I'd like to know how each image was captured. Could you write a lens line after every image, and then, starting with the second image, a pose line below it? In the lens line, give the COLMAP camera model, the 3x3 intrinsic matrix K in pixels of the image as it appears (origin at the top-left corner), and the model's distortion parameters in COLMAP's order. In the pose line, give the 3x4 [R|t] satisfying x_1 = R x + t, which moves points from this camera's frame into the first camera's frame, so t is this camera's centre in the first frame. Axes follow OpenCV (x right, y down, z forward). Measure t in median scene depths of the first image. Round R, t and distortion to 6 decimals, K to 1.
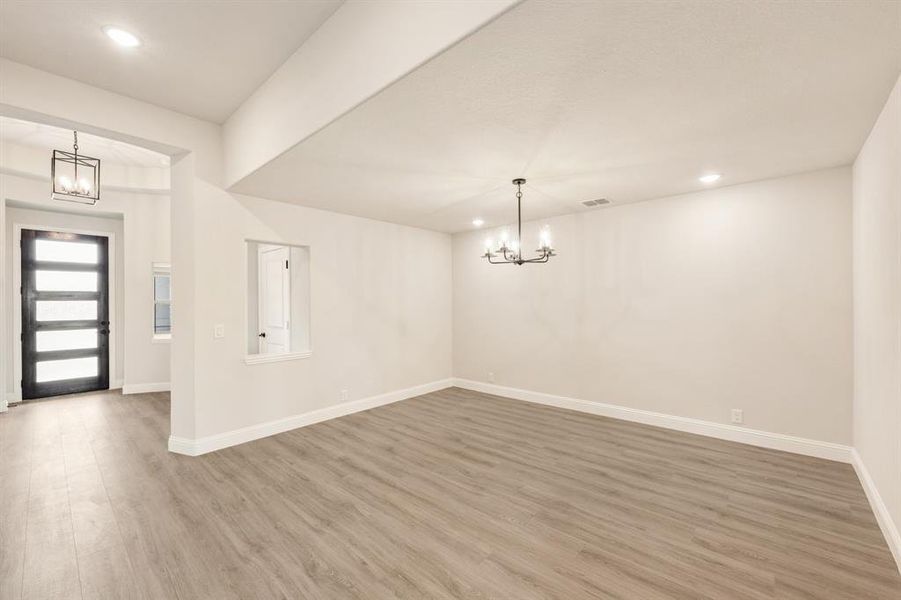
lens RADIAL K [[367.1, 0, 460.1], [0, 367.1, 303.7], [0, 0, 1]] dist [-0.000893, -0.000888]
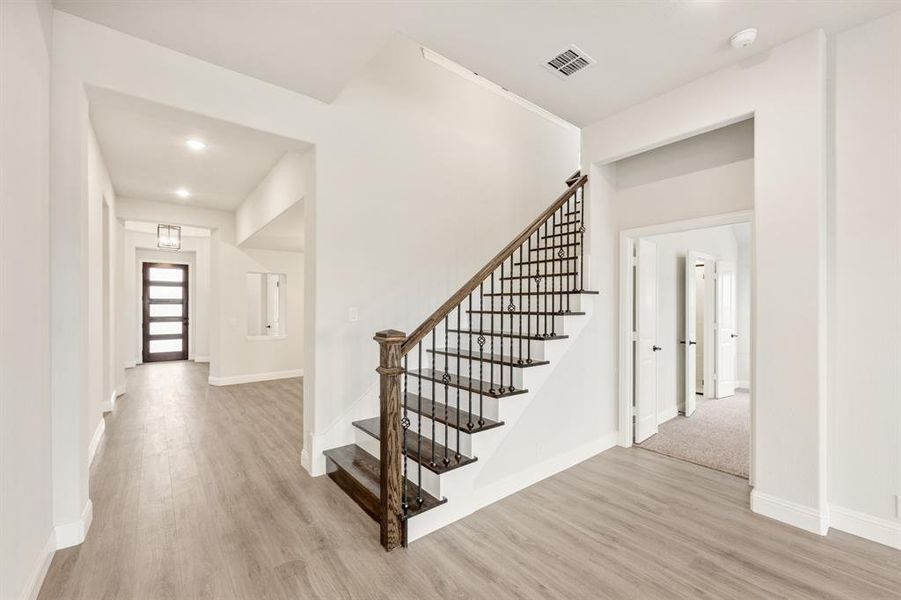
lens RADIAL K [[367.1, 0, 449.1], [0, 367.1, 307.6], [0, 0, 1]] dist [-0.000893, -0.000888]
pose [[0.985181, 0.008341, -0.171315, 0.632381], [-0.008644, 0.999962, -0.001025, -0.004220], [0.171300, 0.002490, 0.985216, -0.554051]]
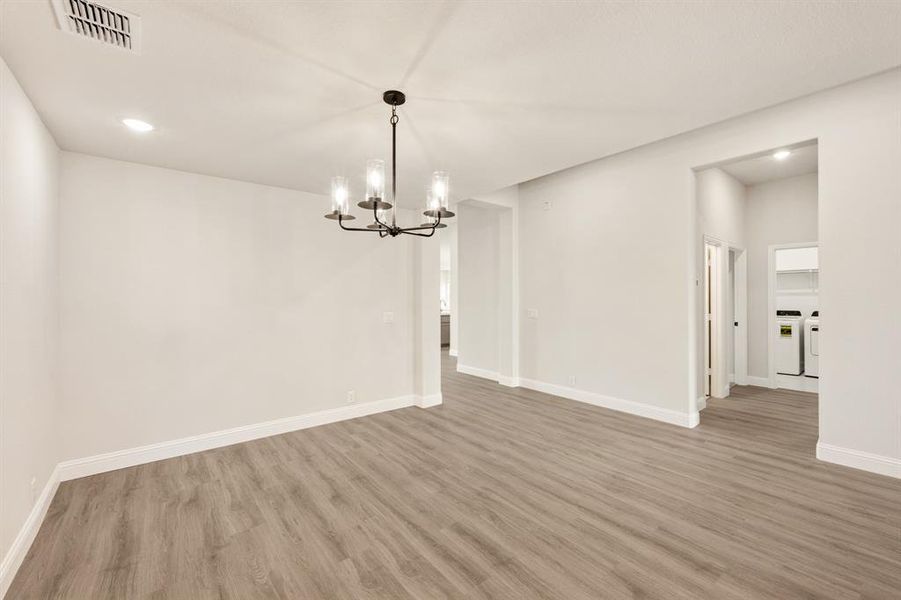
lens RADIAL K [[367.1, 0, 451.4], [0, 367.1, 296.5], [0, 0, 1]] dist [-0.000893, -0.000888]
pose [[-0.981656, 0.011429, 0.190318, -0.034115], [0.011720, 0.999931, 0.000401, -0.004572], [-0.190301, 0.002624, -0.981722, 1.242273]]
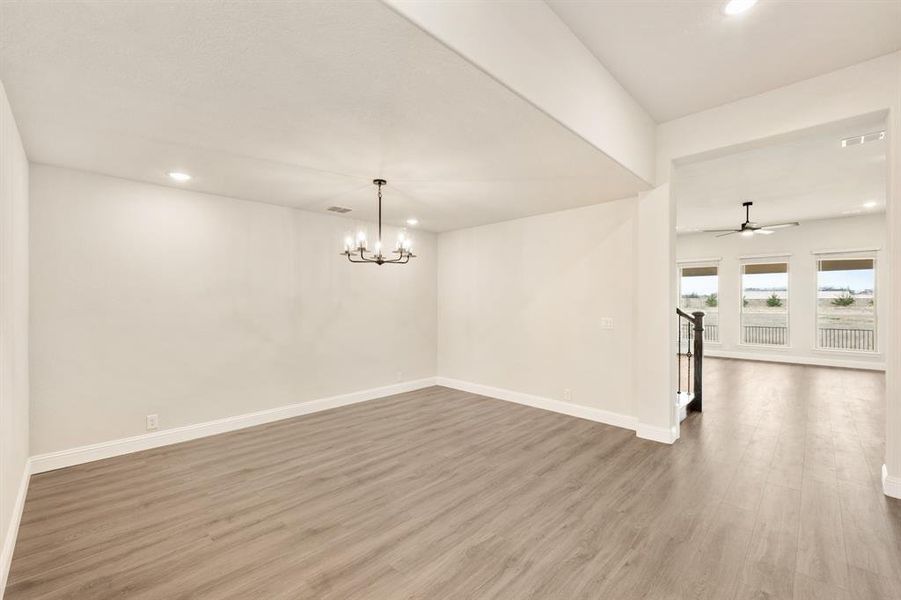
lens RADIAL K [[367.1, 0, 448.8], [0, 367.1, 298.6], [0, 0, 1]] dist [-0.000893, -0.000888]
pose [[0.068510, 0.015959, 0.997523, -0.659191], [0.005706, 0.999849, -0.016388, 0.005134], [-0.997634, 0.006815, 0.068409, 0.585015]]
